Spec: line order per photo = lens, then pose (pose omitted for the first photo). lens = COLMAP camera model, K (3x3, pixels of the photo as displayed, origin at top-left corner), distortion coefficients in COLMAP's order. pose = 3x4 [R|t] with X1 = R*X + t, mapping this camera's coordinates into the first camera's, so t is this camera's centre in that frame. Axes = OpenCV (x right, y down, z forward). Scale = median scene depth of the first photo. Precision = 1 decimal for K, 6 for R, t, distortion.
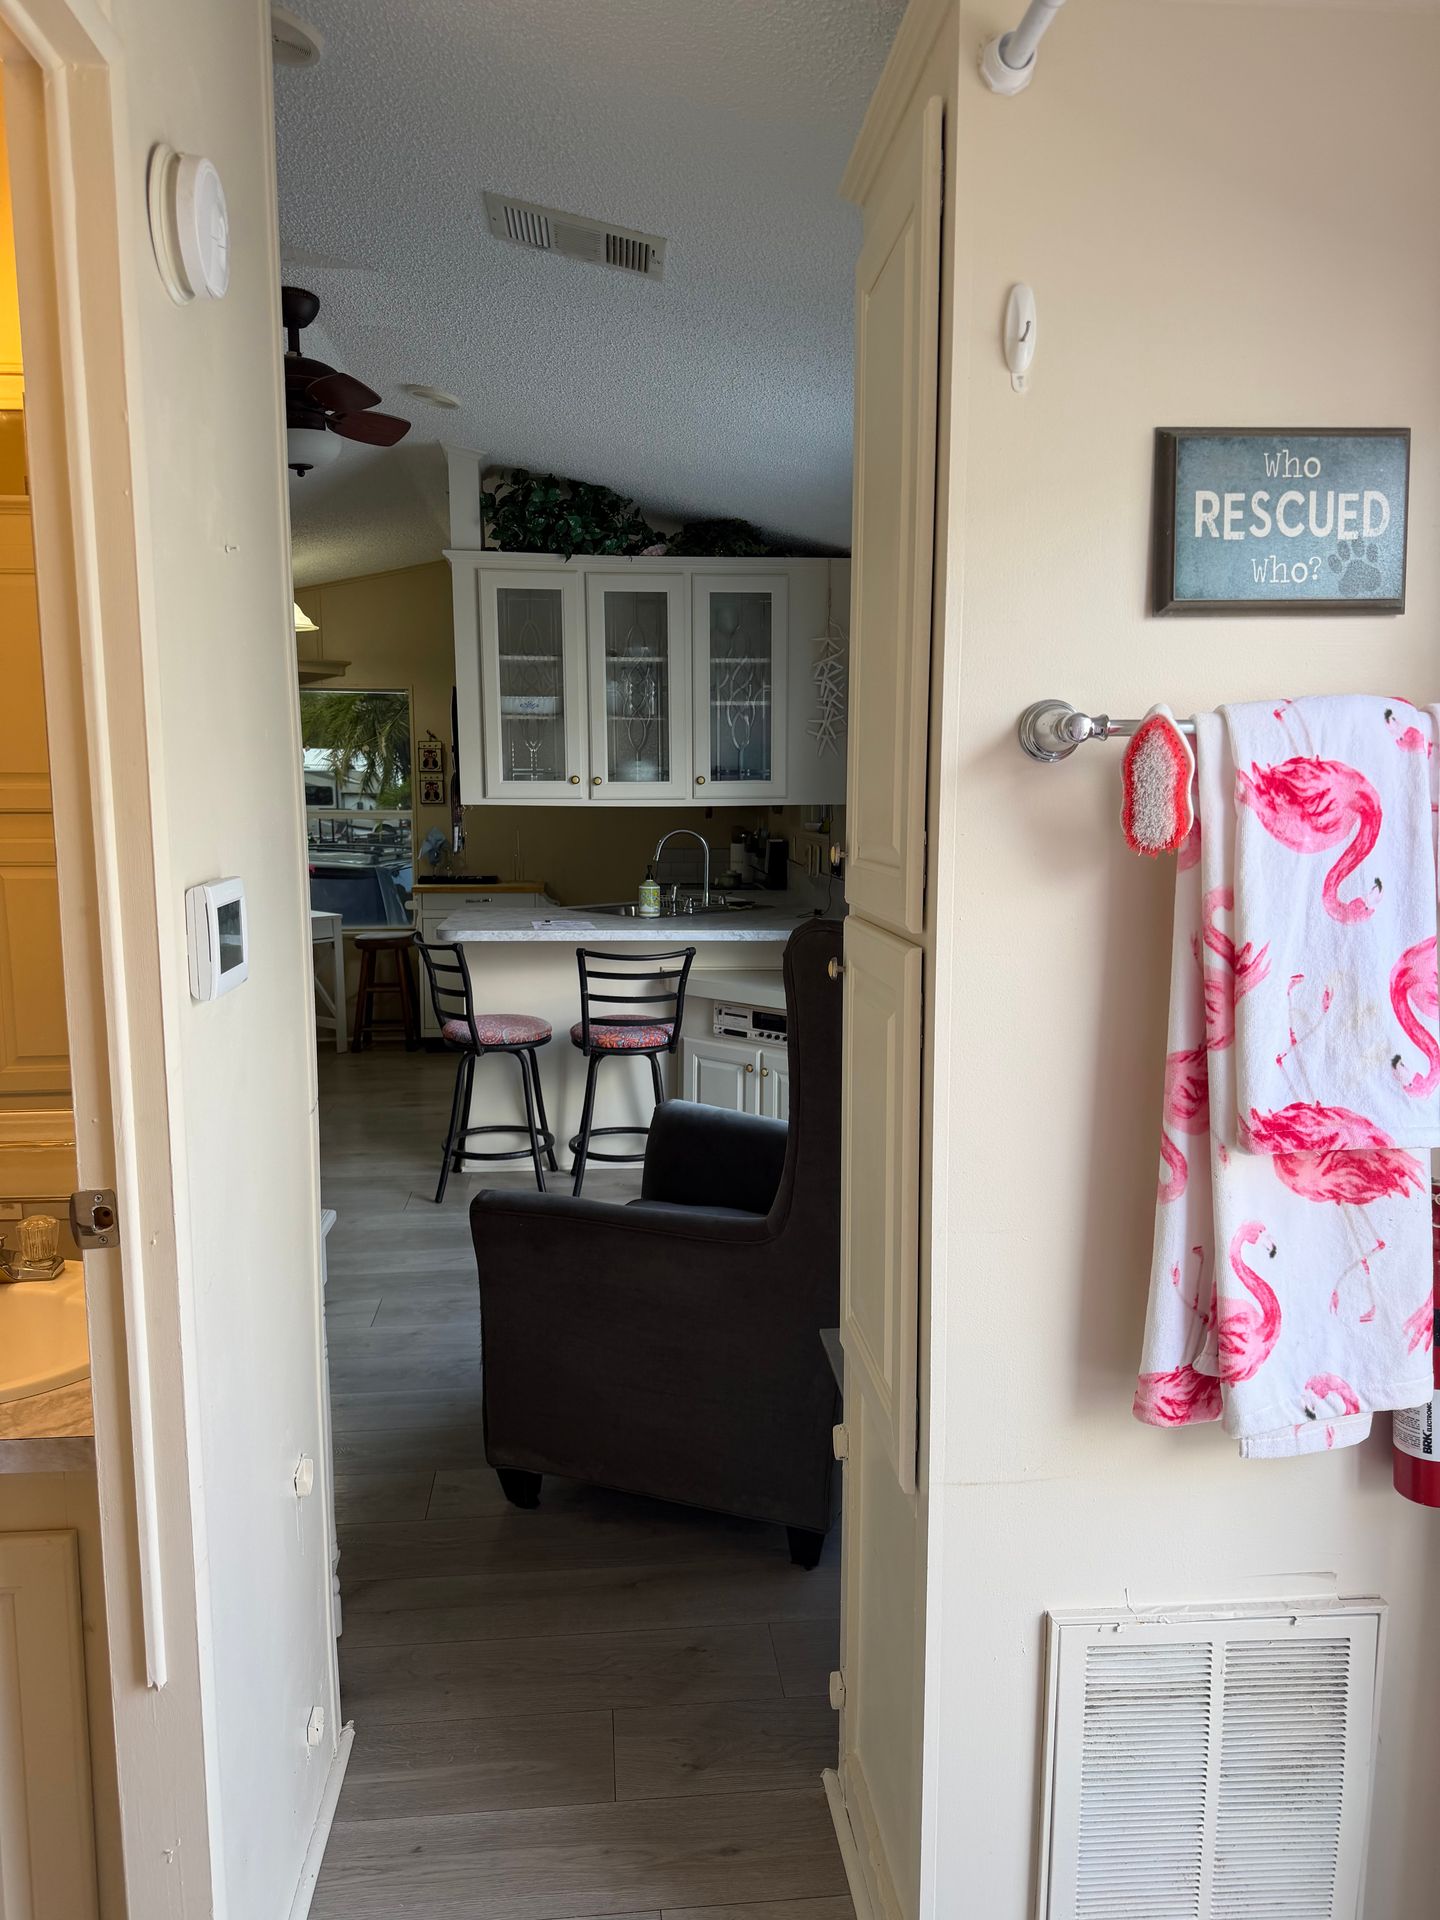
lens RADIAL K [[1339.7, 0, 729.0], [0, 1339.7, 970.1], [0, 0, 1]] dist [0.074499, -0.094976]
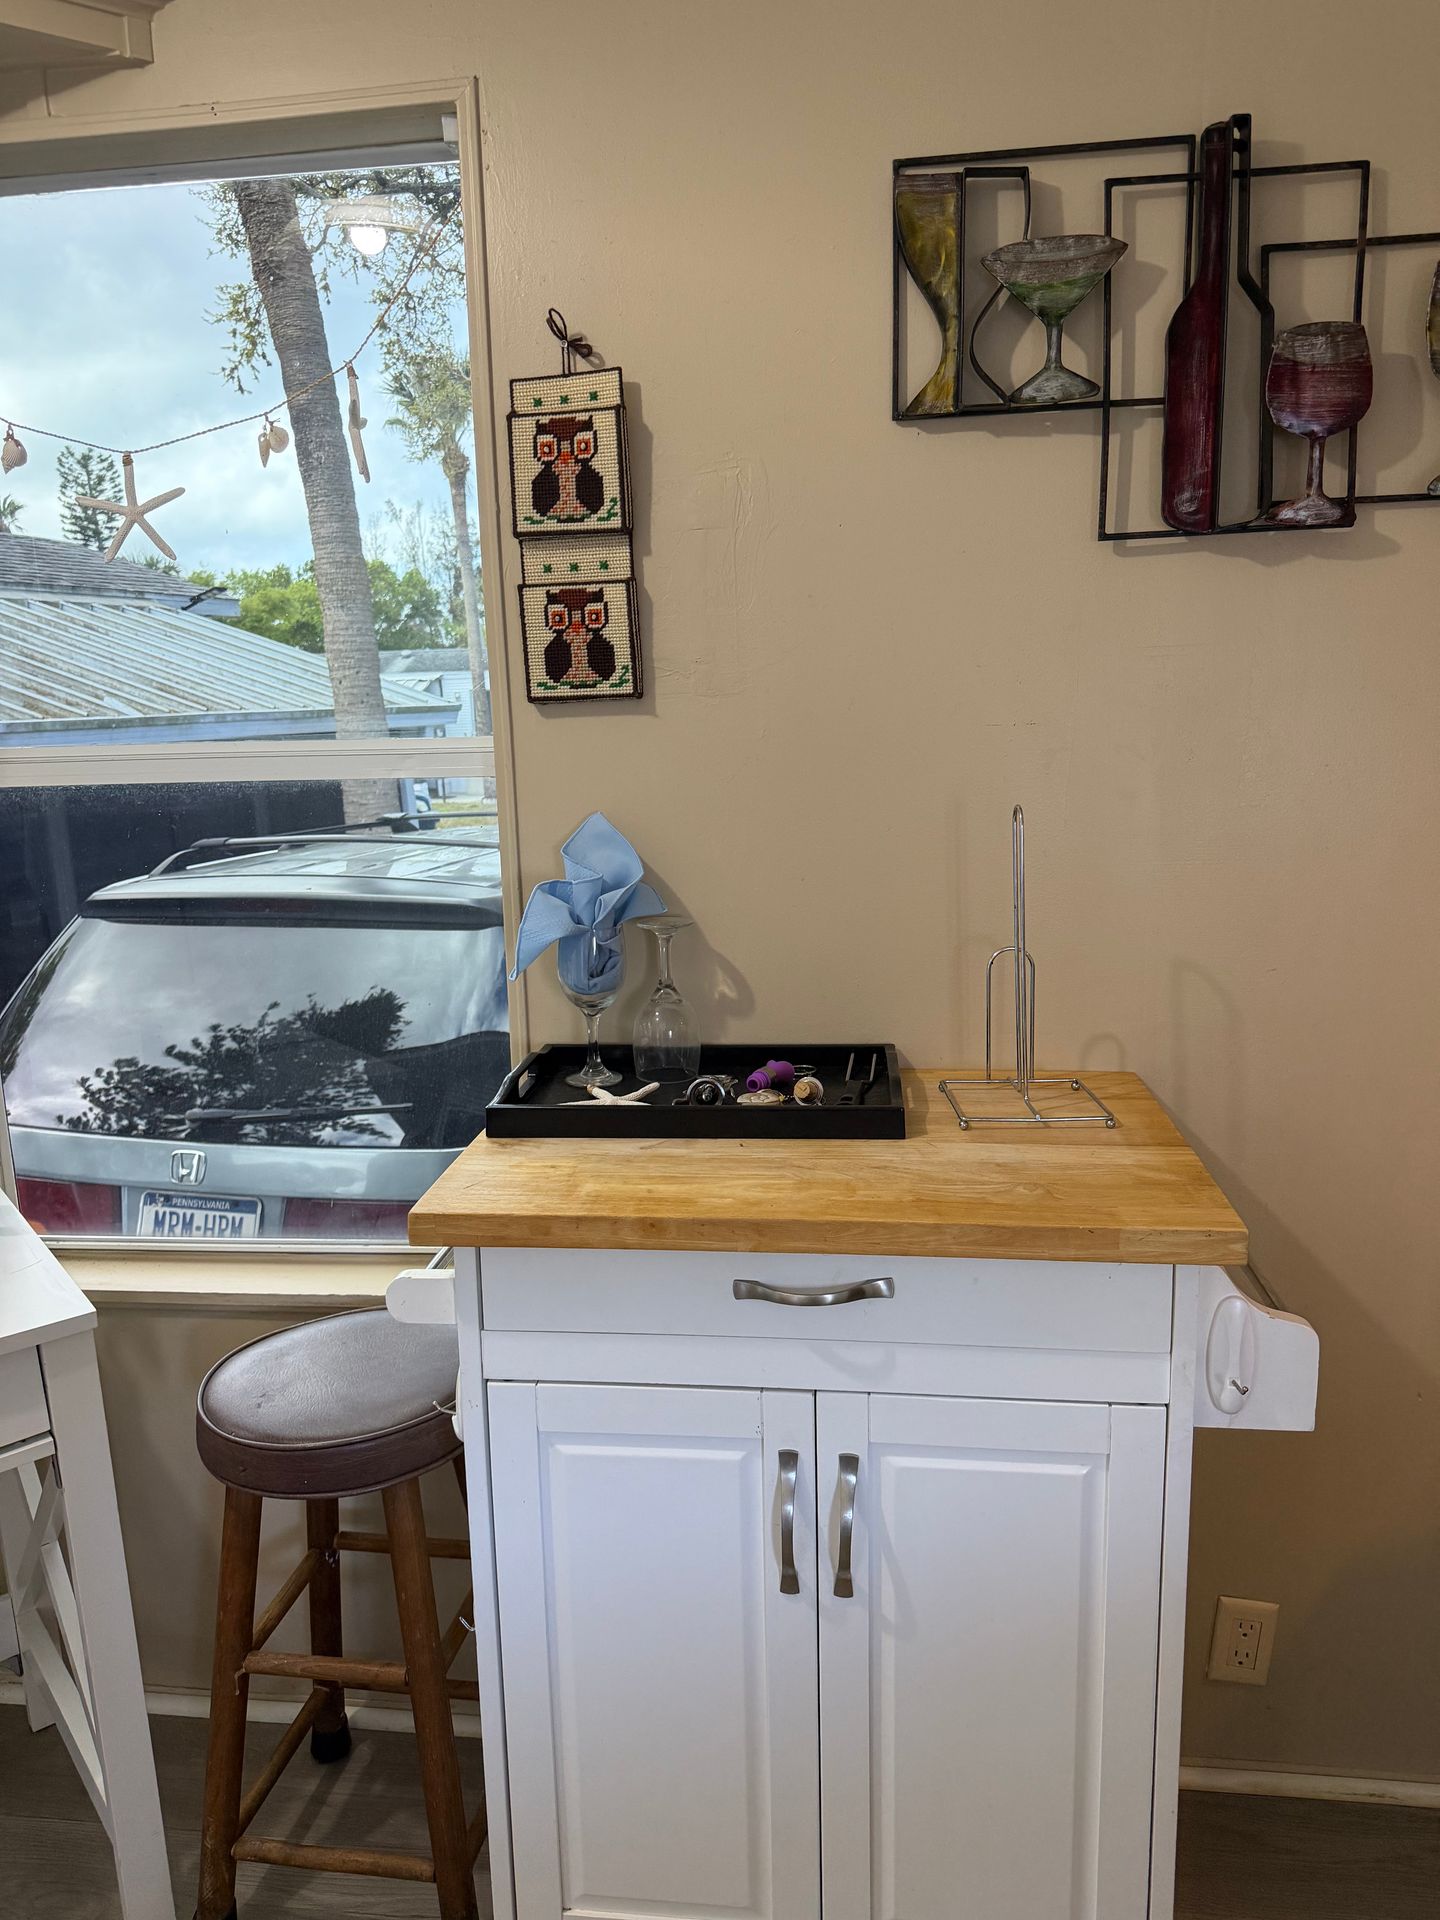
lens RADIAL K [[1339.7, 0, 711.6], [0, 1339.7, 946.0], [0, 0, 1]] dist [0.074499, -0.094976]
pose [[0.972883, 0.011059, -0.231032, -0.235982], [-0.000476, 0.998950, 0.045816, -0.146611], [0.231296, -0.044464, 0.971867, 1.233445]]
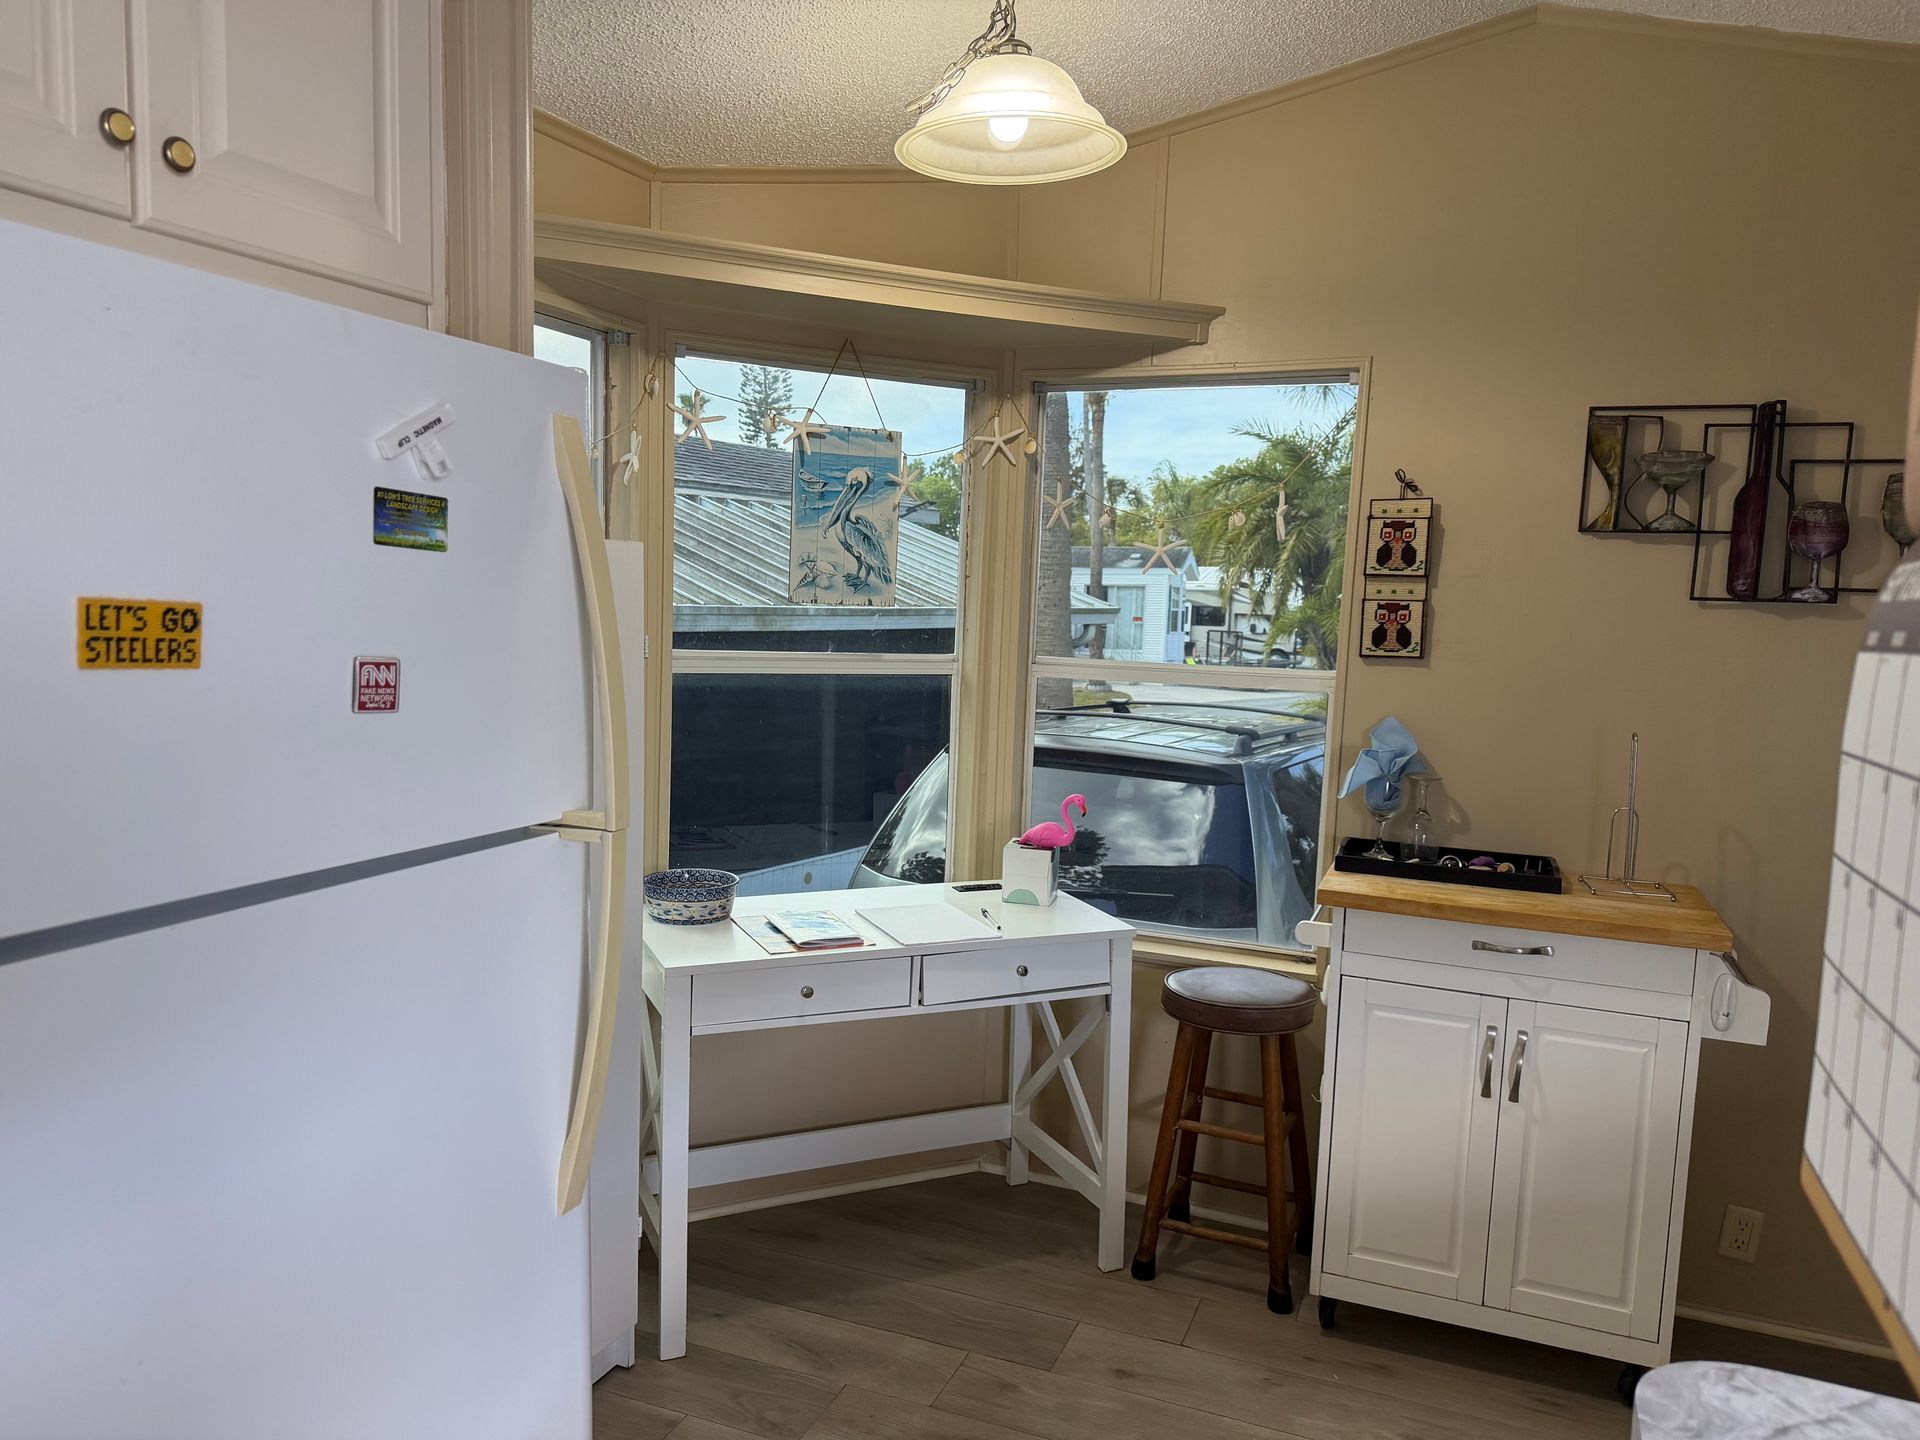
lens RADIAL K [[1339.7, 0, 961.2], [0, 1339.7, 730.3], [0, 0, 1]] dist [0.074499, -0.094976]
pose [[0.885823, 0.076993, -0.457592, -0.229235], [-0.097174, 0.995052, -0.020688, -0.126276], [0.453735, 0.062792, 0.888922, 0.910651]]
